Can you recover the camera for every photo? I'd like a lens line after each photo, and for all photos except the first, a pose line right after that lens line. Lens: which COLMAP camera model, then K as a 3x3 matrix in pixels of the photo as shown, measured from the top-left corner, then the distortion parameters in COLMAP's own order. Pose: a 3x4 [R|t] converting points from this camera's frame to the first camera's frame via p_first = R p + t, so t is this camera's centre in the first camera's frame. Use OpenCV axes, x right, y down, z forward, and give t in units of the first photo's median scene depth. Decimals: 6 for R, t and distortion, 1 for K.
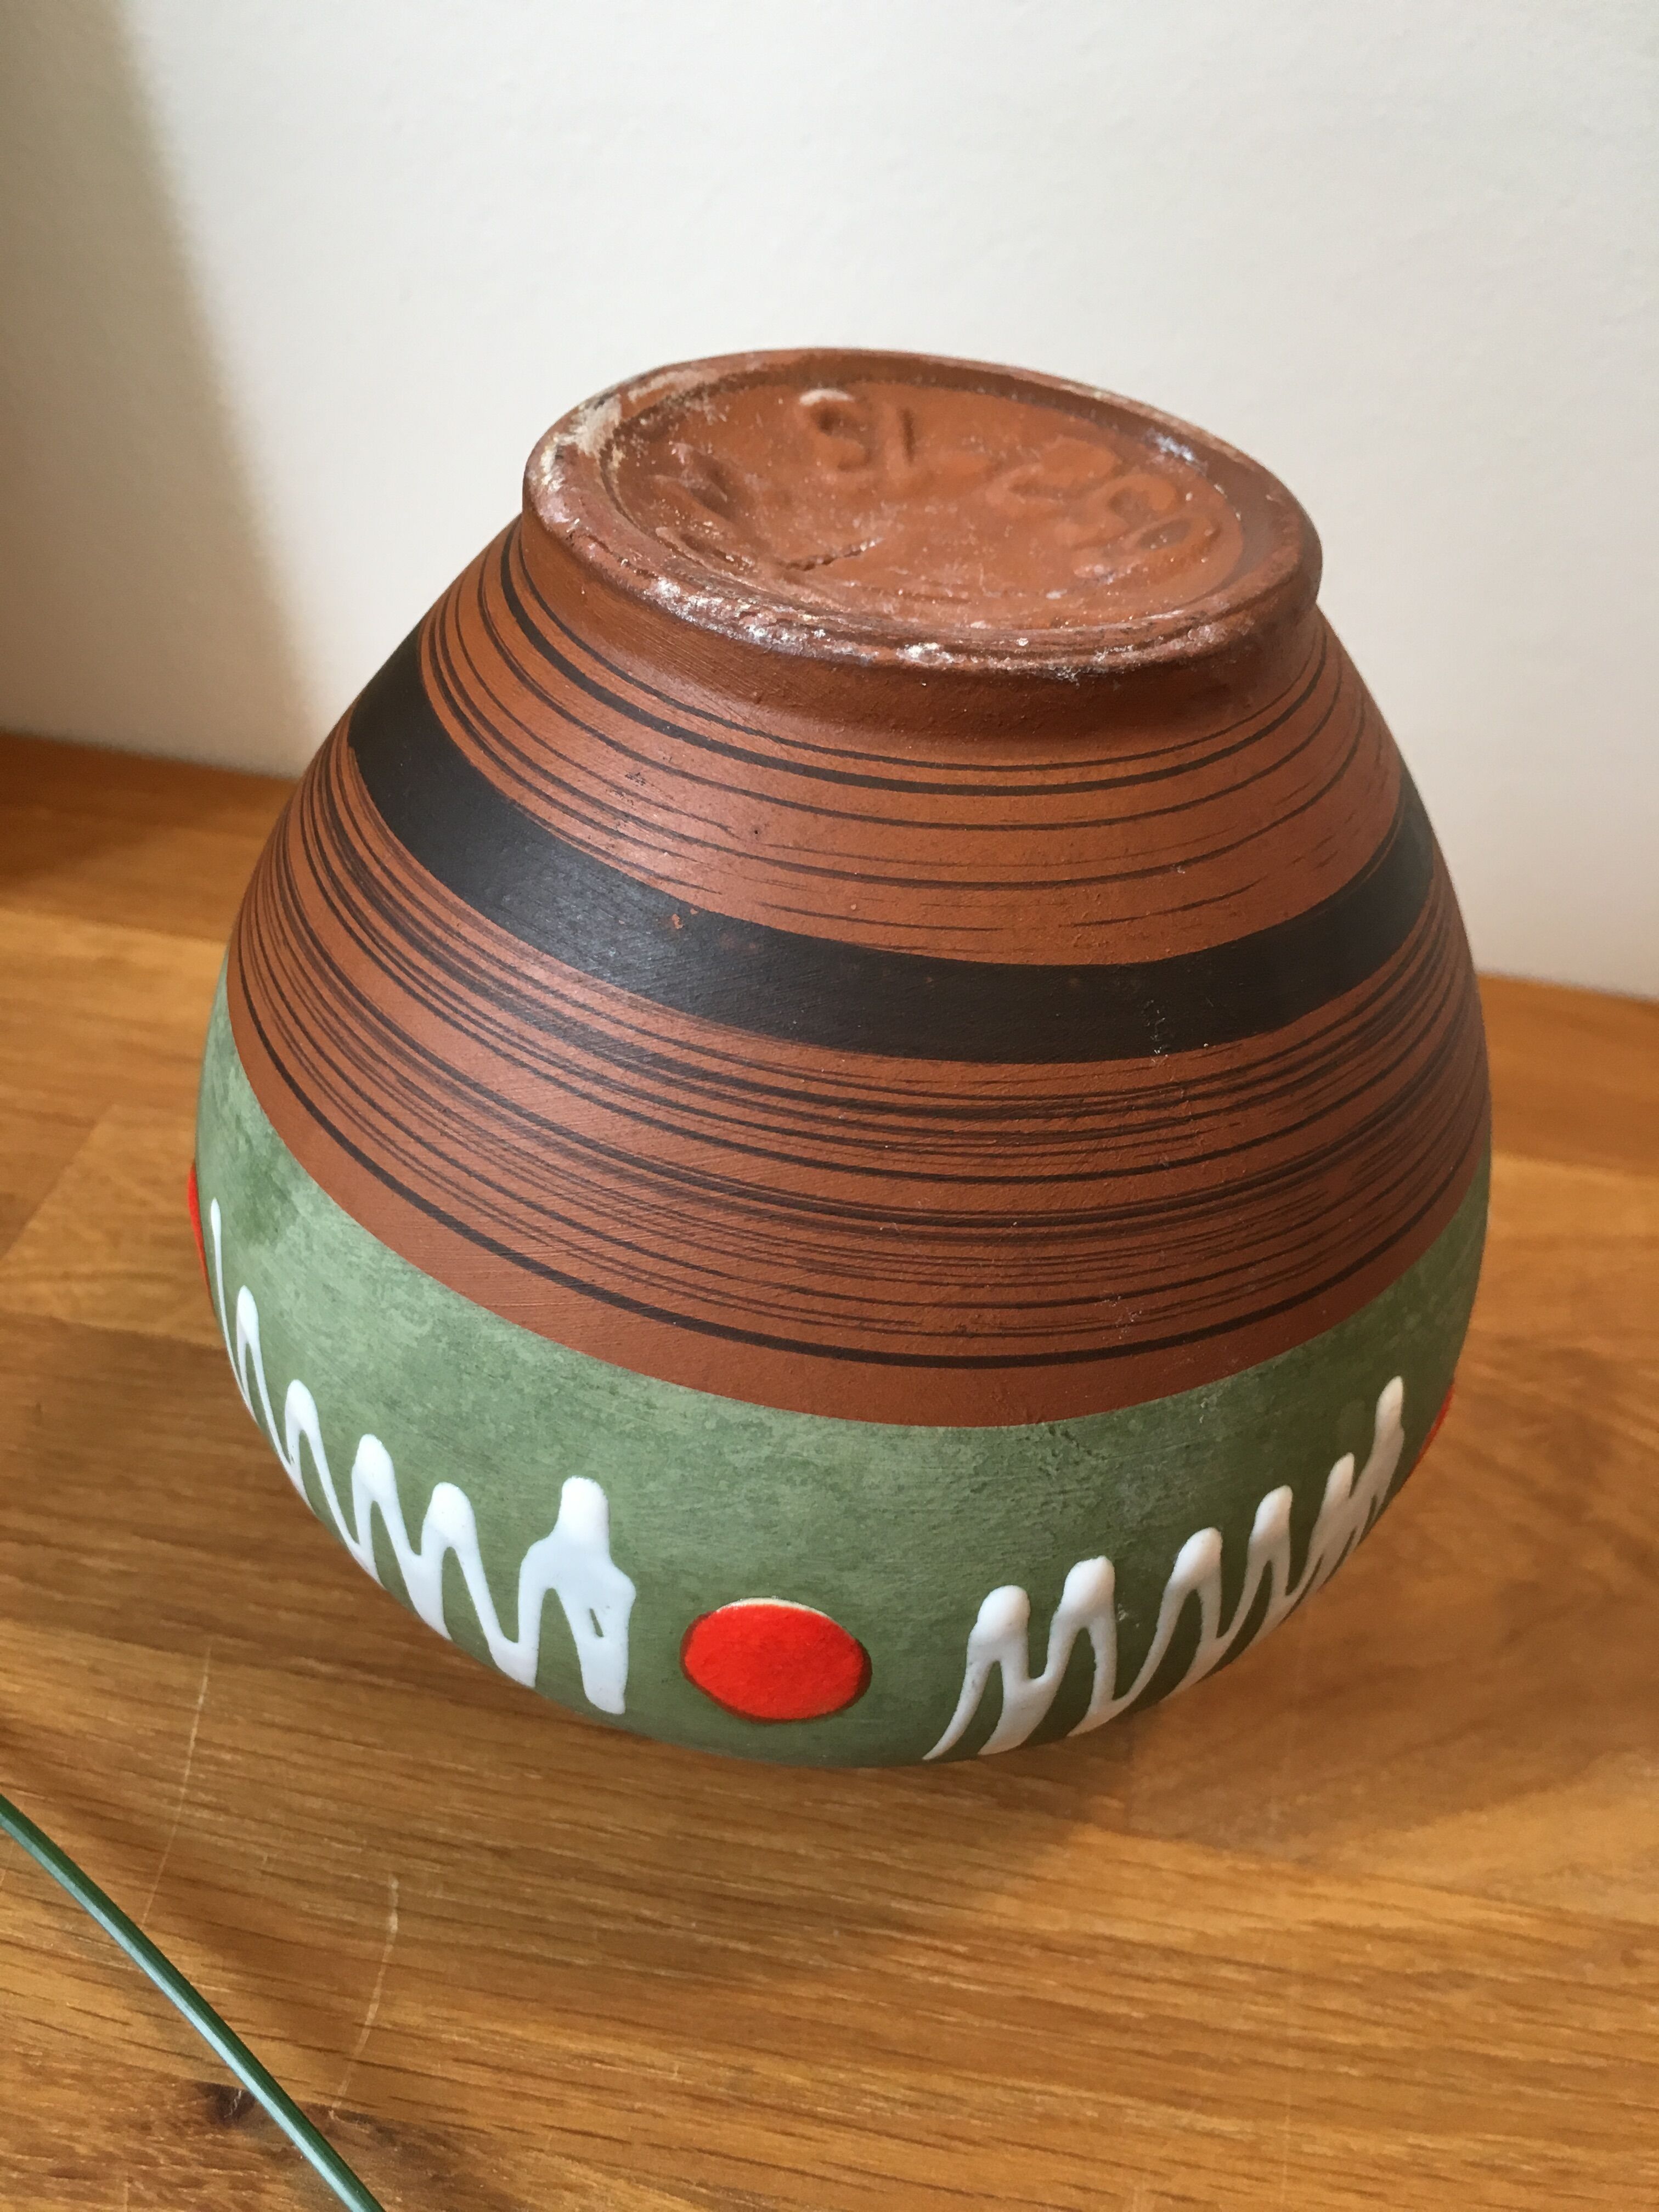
lens RADIAL K [[2011.6, 0, 829.5], [0, 2011.6, 1106.0], [0, 0, 1]] dist [0.068041, -0.187607]
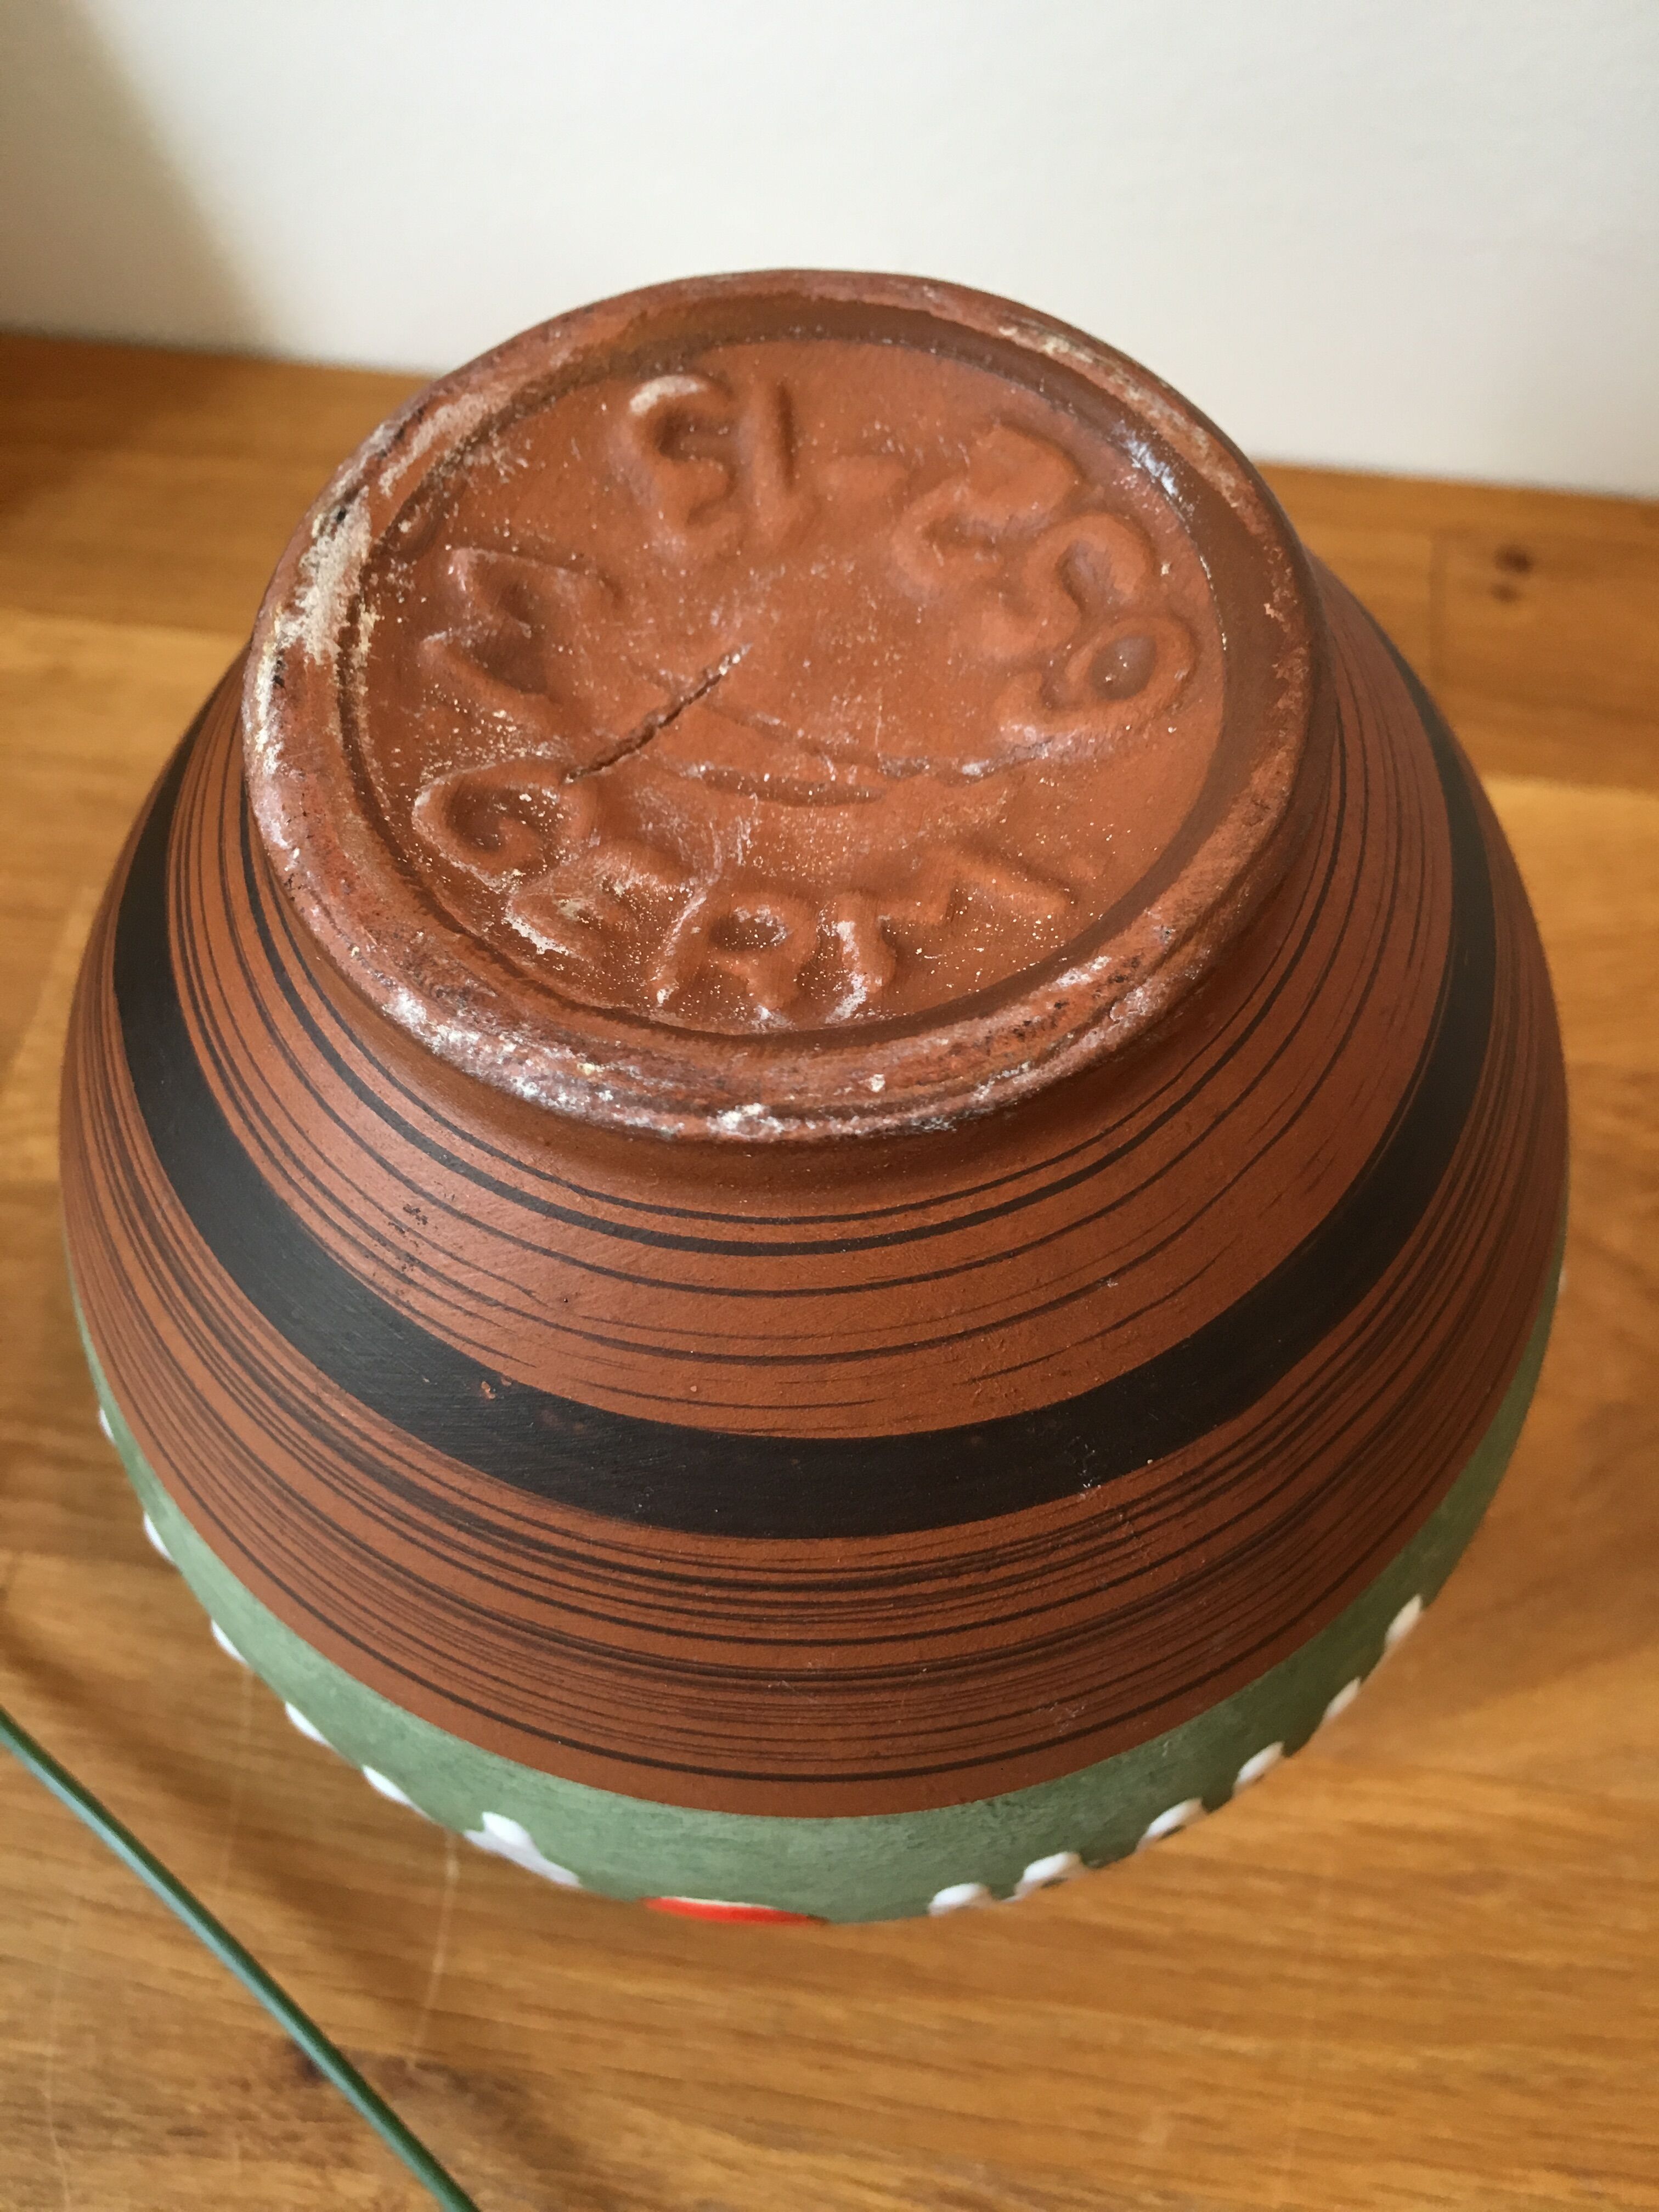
lens RADIAL K [[2011.6, 0, 829.5], [0, 2011.6, 1106.0], [0, 0, 1]] dist [0.068041, -0.187607]
pose [[0.992822, -0.041115, -0.112308, 0.150563], [0.084709, 0.904645, 0.417662, -0.498245], [0.084427, -0.424178, 0.901635, 0.301370]]
